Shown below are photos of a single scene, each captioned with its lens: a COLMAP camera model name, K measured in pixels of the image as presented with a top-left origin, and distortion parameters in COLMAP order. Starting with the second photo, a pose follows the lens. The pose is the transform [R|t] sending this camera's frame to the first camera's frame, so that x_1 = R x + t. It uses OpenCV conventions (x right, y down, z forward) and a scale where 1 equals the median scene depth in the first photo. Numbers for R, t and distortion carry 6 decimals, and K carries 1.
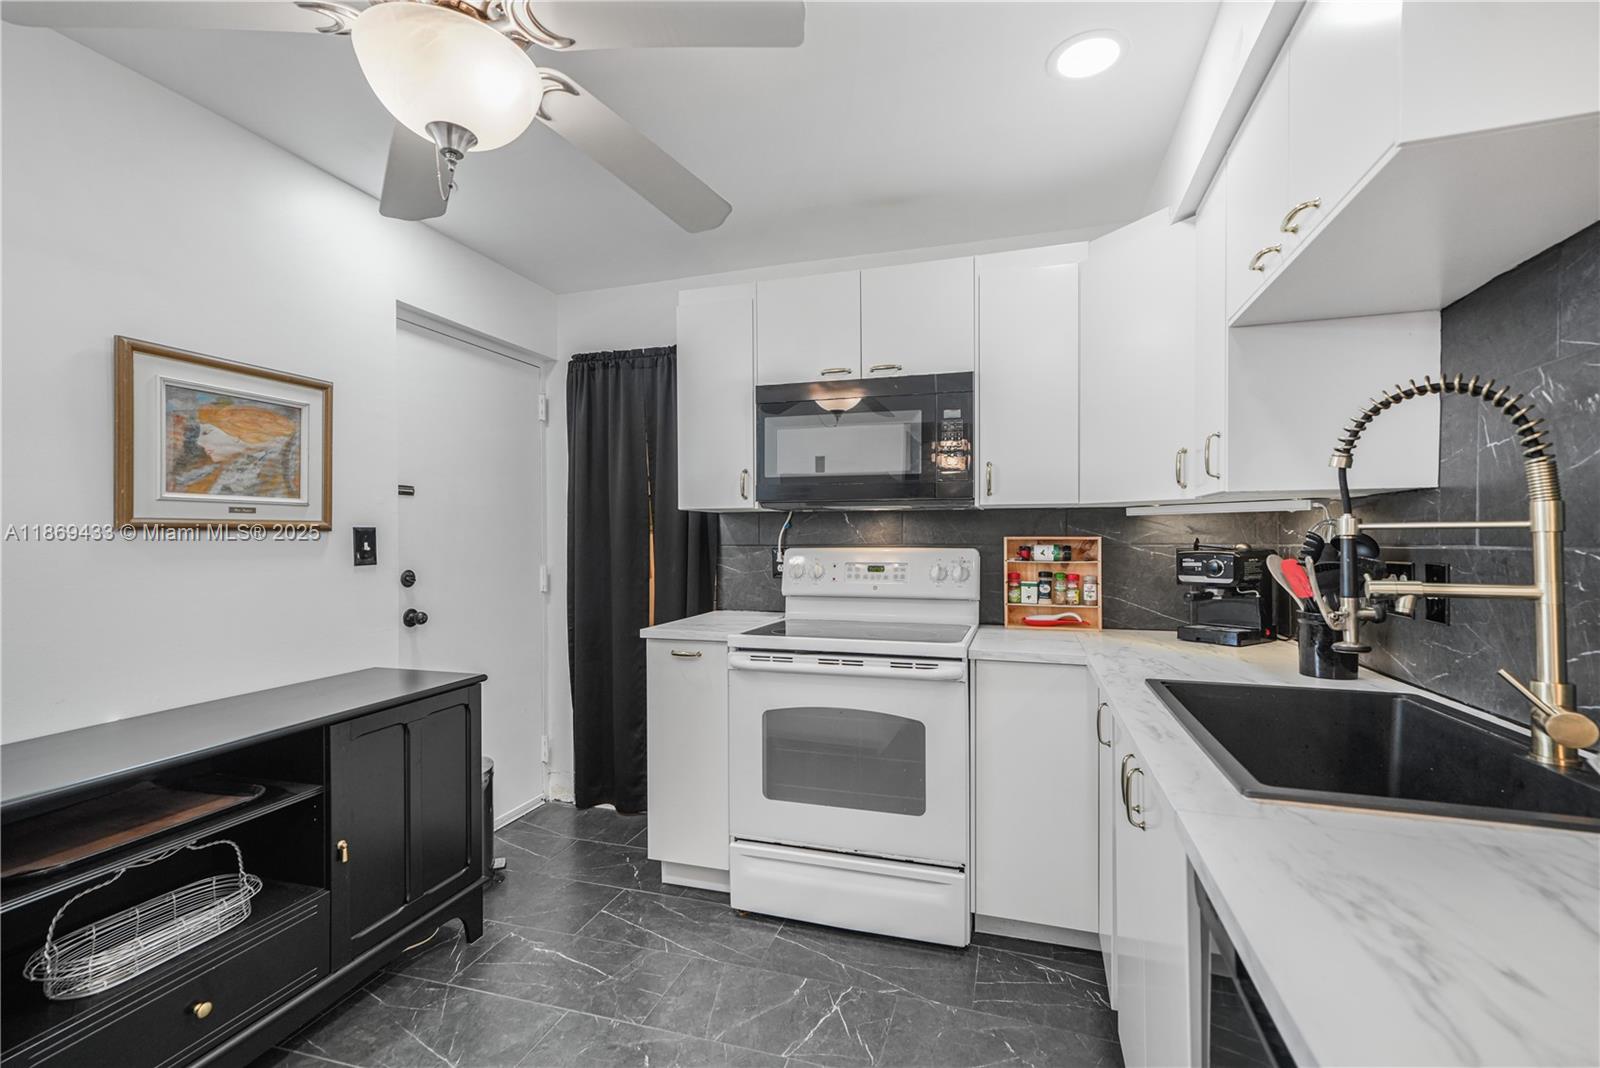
lens RADIAL K [[701.1, 0, 806.4], [0, 701.1, 540.7], [0, 0, 1]] dist [0.005032, 0.000280]
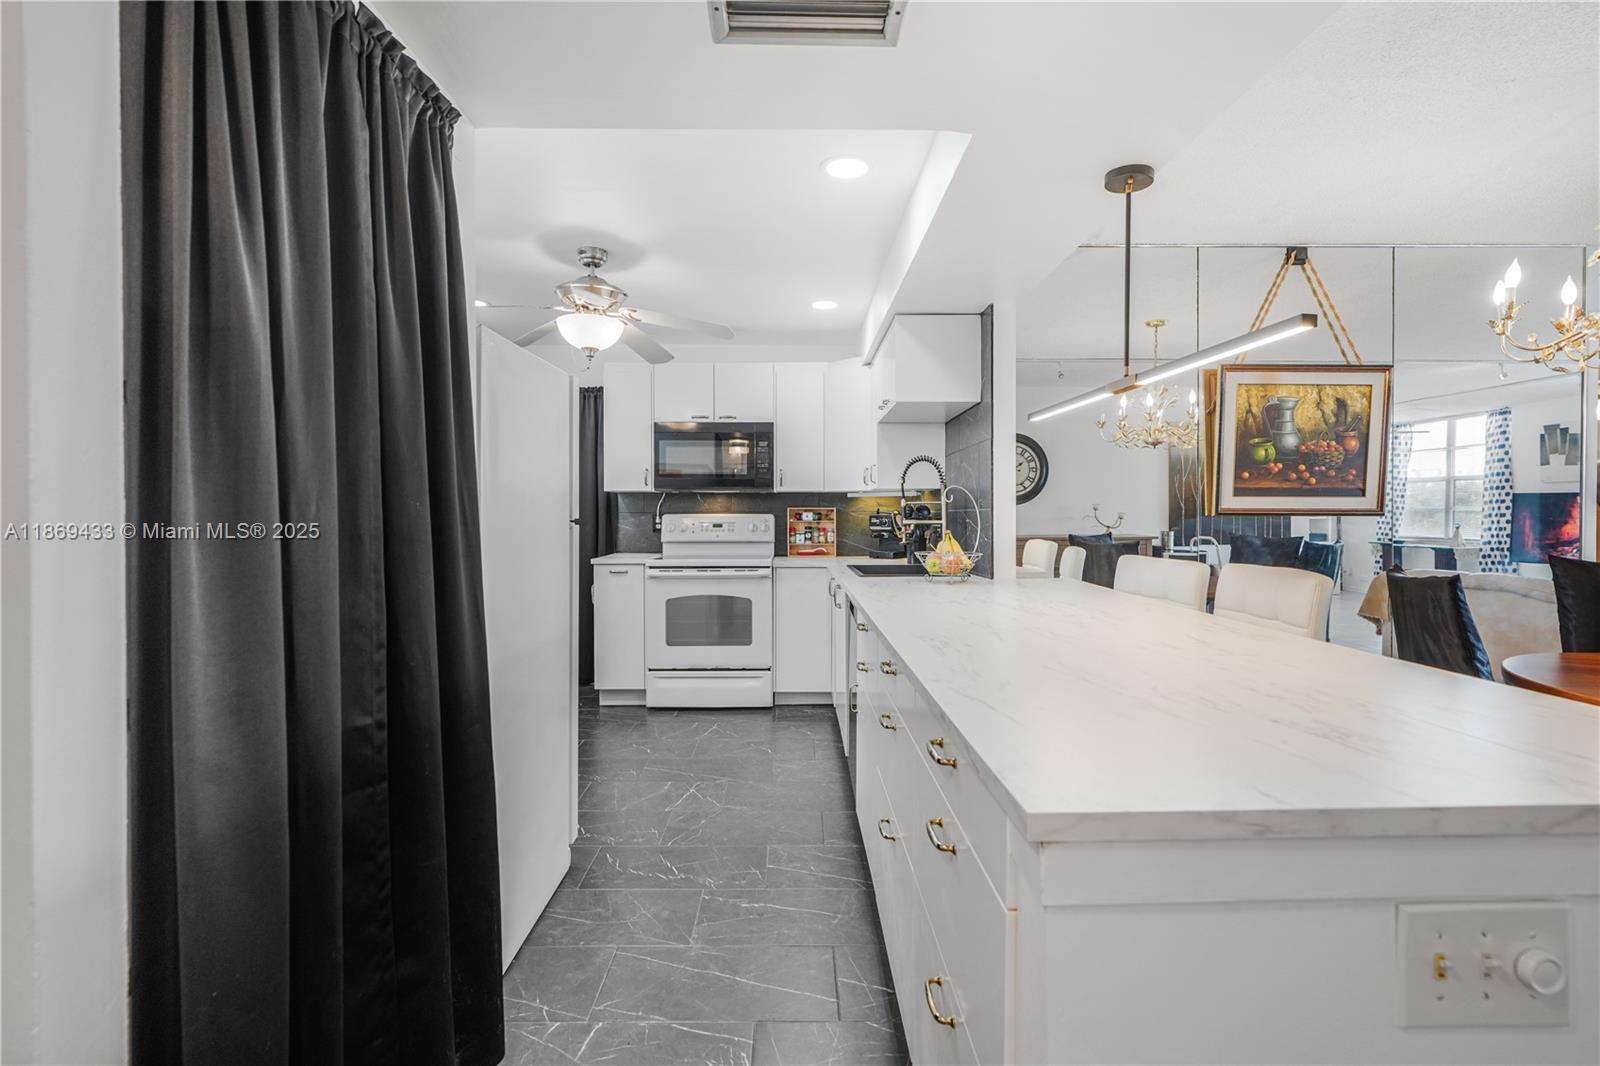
lens RADIAL K [[736.6, 0, 791.0], [0, 736.6, 518.4], [0, 0, 1]] dist [-0.003890, 0.001775]
pose [[0.954790, 0.000216, 0.297280, -0.297210], [-0.000976, 0.999997, 0.002409, 0.018158], [-0.297279, -0.002590, 0.954787, -0.888905]]
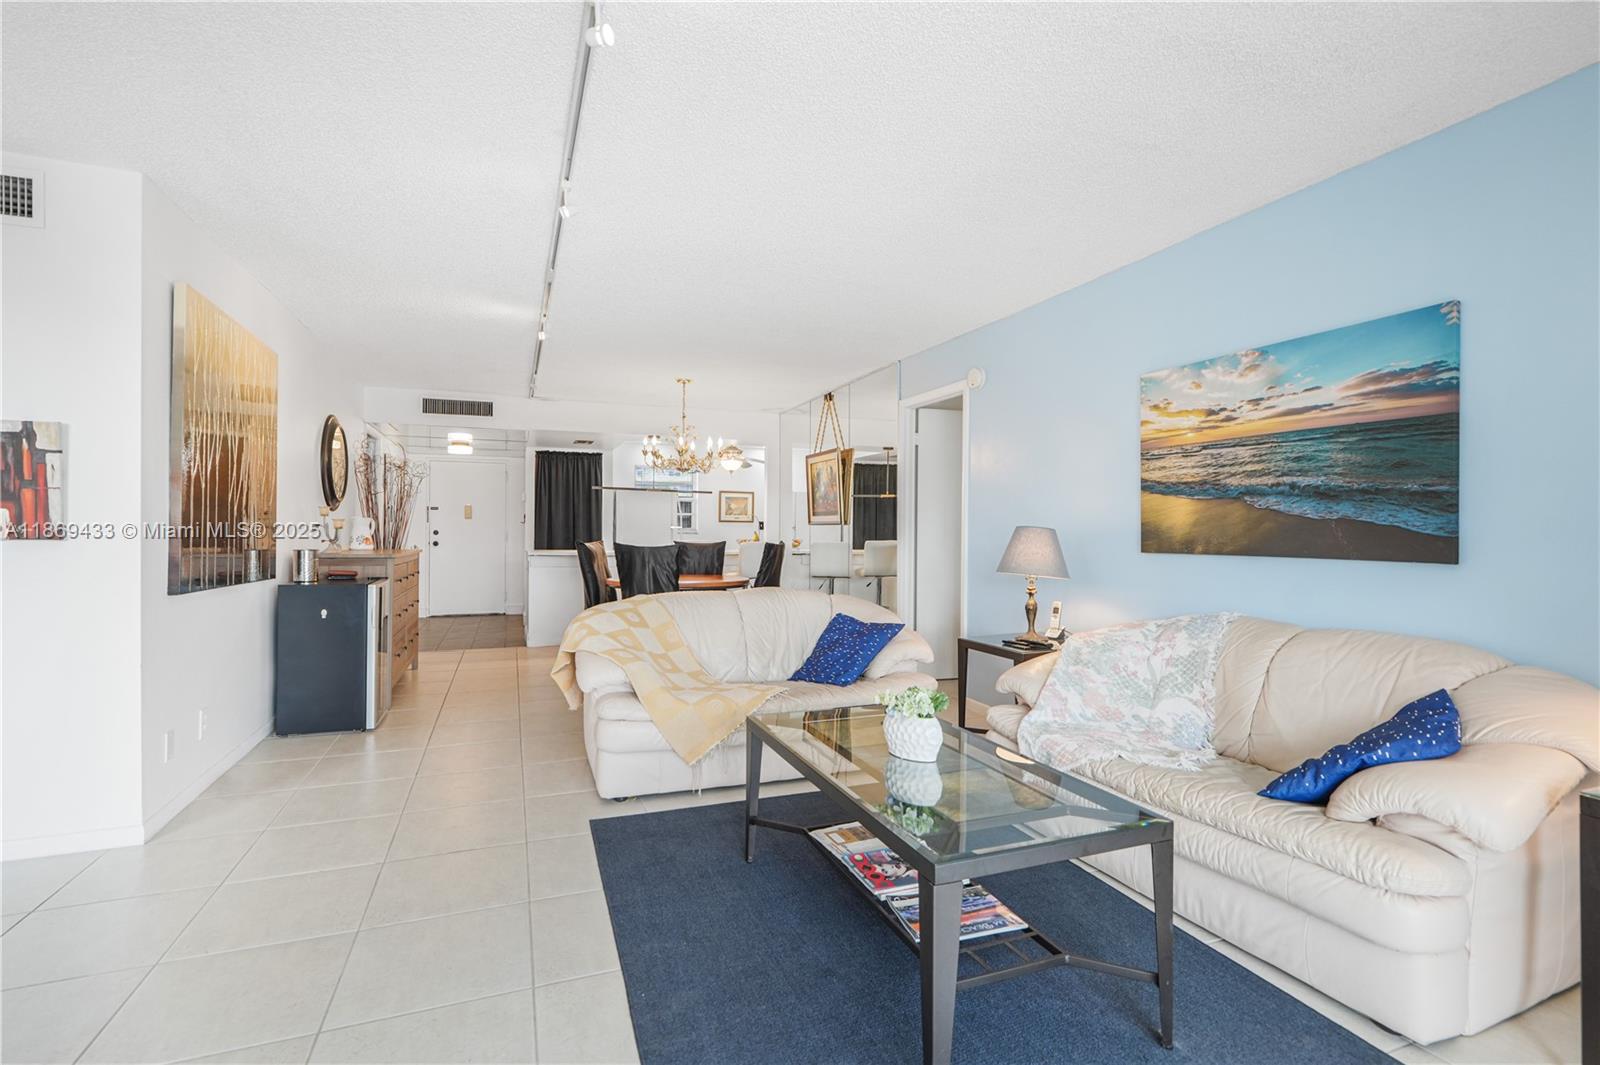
lens RADIAL K [[736.6, 0, 800.8], [0, 736.6, 525.5], [0, 0, 1]] dist [-0.003890, 0.001775]
pose [[0.617059, 0.001192, -0.786916, 3.102187], [-0.015582, 0.999821, -0.010704, 0.051357], [0.786763, 0.018867, 0.616967, -1.654787]]
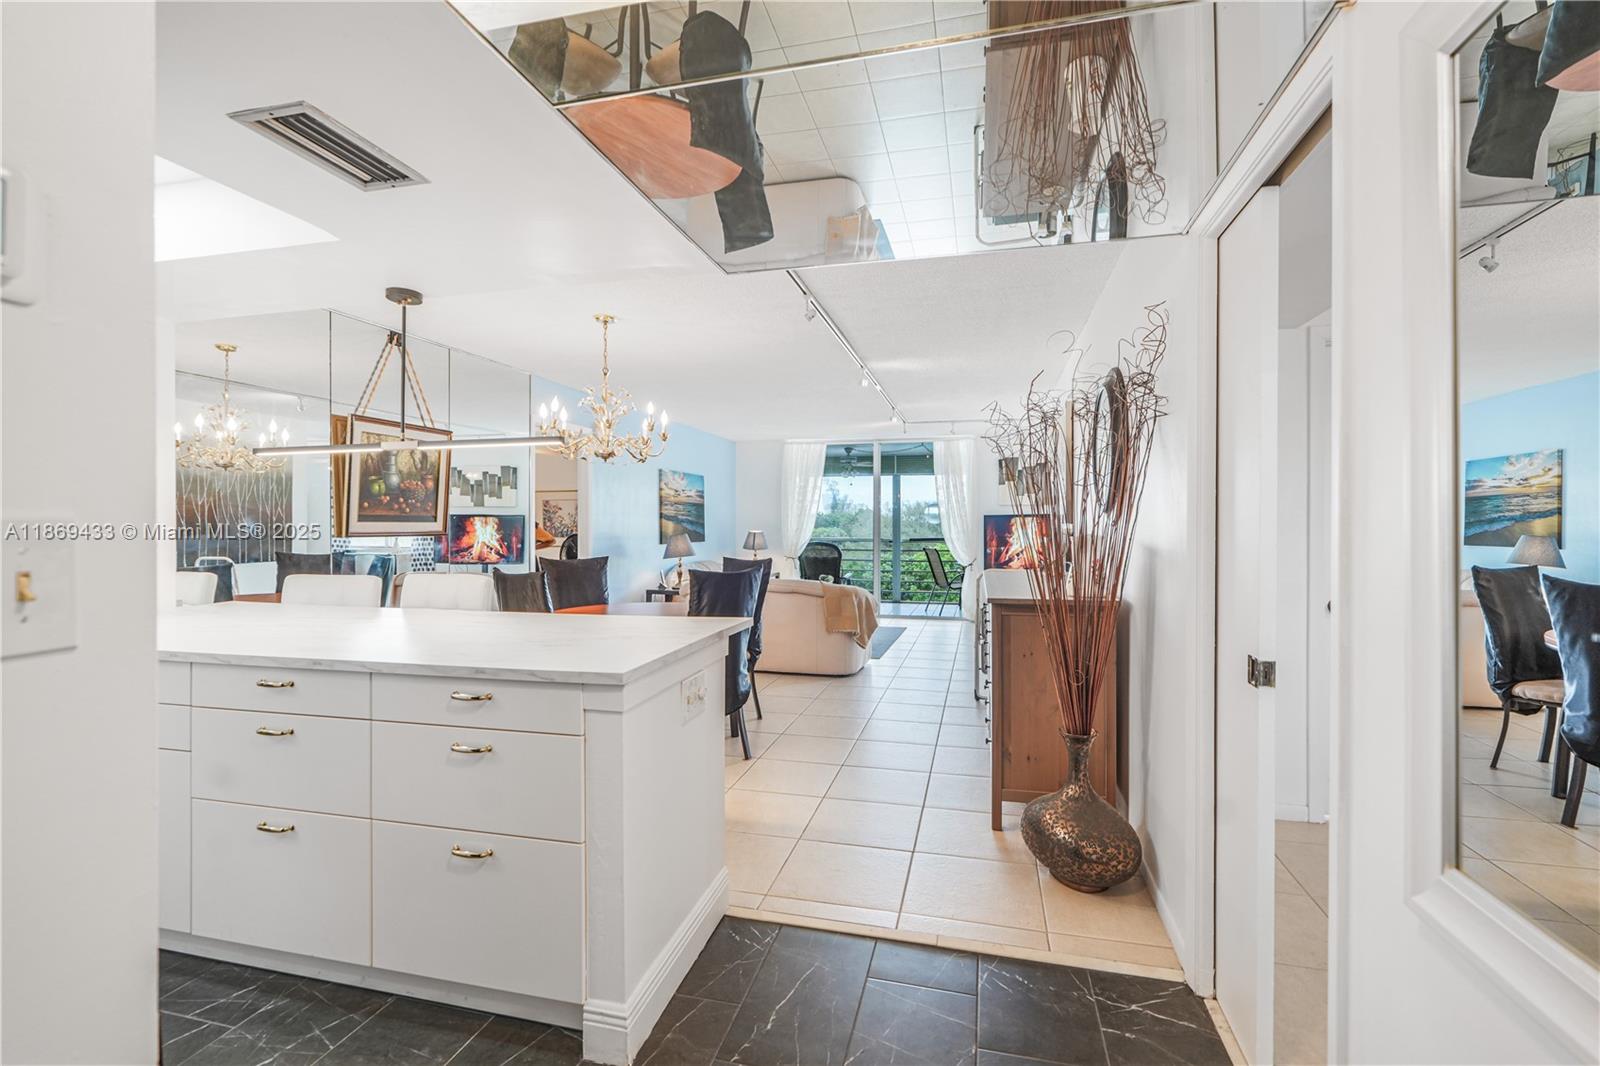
lens RADIAL K [[736.6, 0, 838.1], [0, 736.6, 516.0], [0, 0, 1]] dist [-0.003890, 0.001775]
pose [[-0.092914, 0.011703, 0.995605, -0.875295], [0.008190, 0.999906, -0.010989, -0.005768], [-0.995640, 0.007133, -0.093001, -0.769884]]
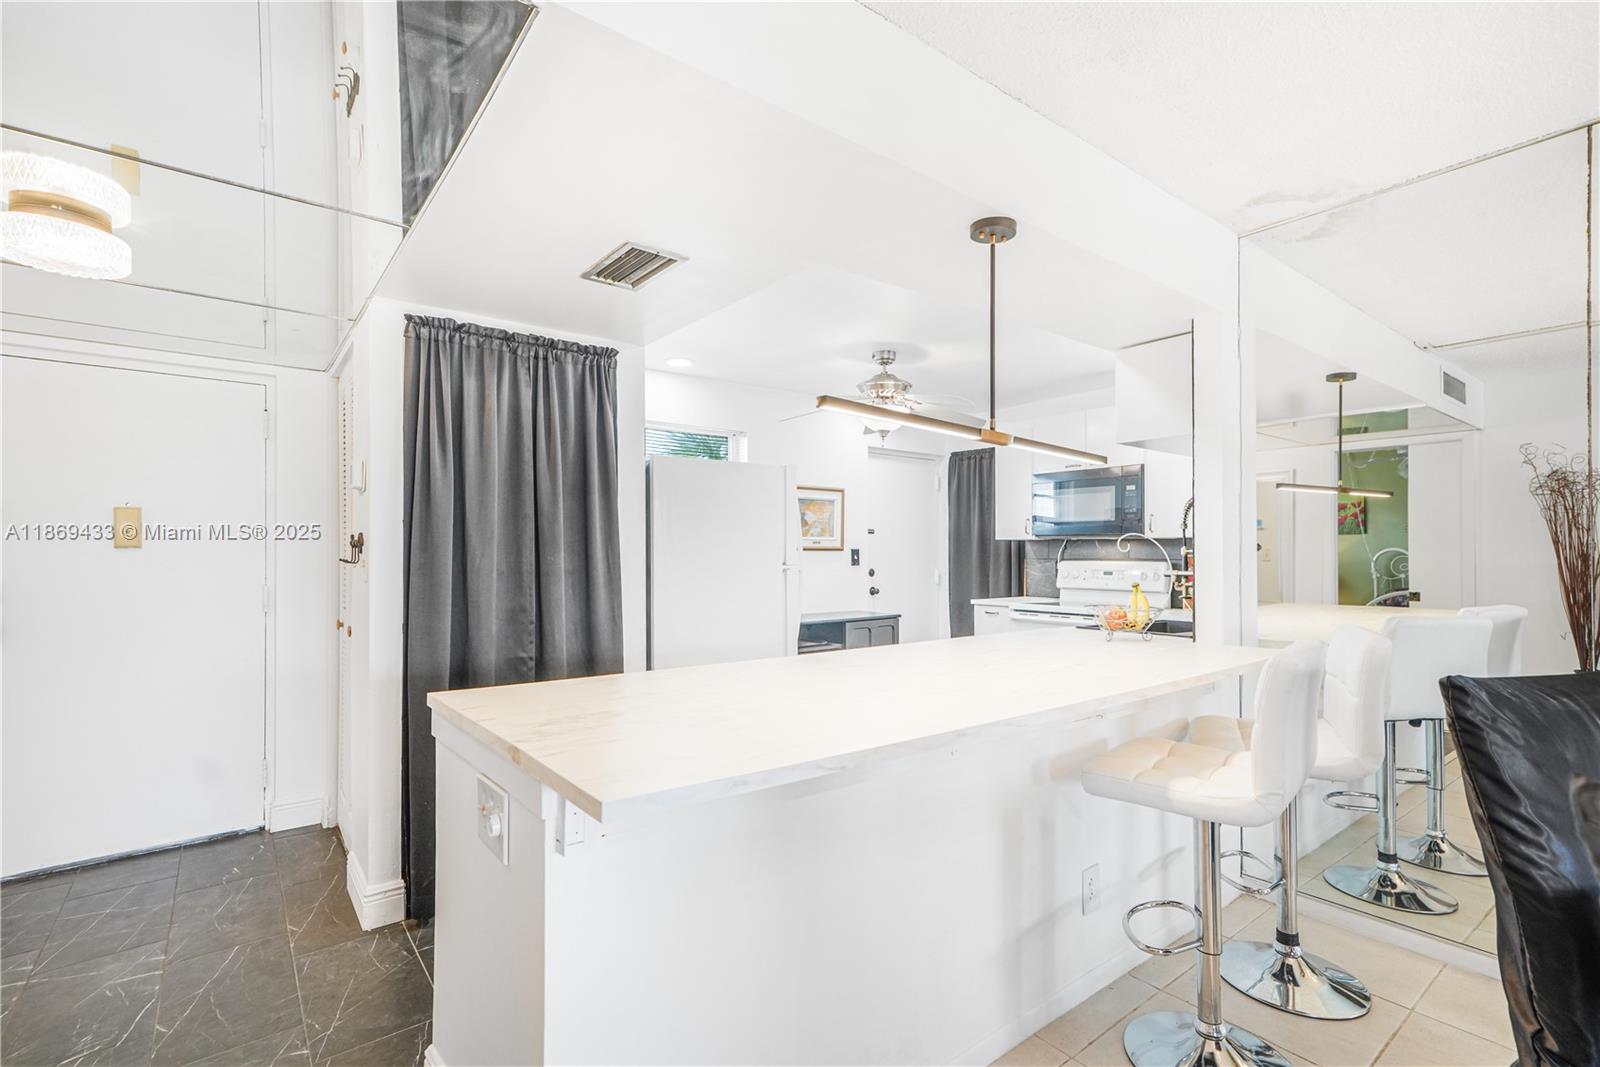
lens RADIAL K [[736.6, 0, 798.5], [0, 736.6, 546.8], [0, 0, 1]] dist [-0.003890, 0.001775]
pose [[0.815343, 0.000937, -0.578978, 0.568181], [-0.009593, 0.999883, -0.011892, 0.004472], [0.578899, 0.015250, 0.815257, -0.990596]]
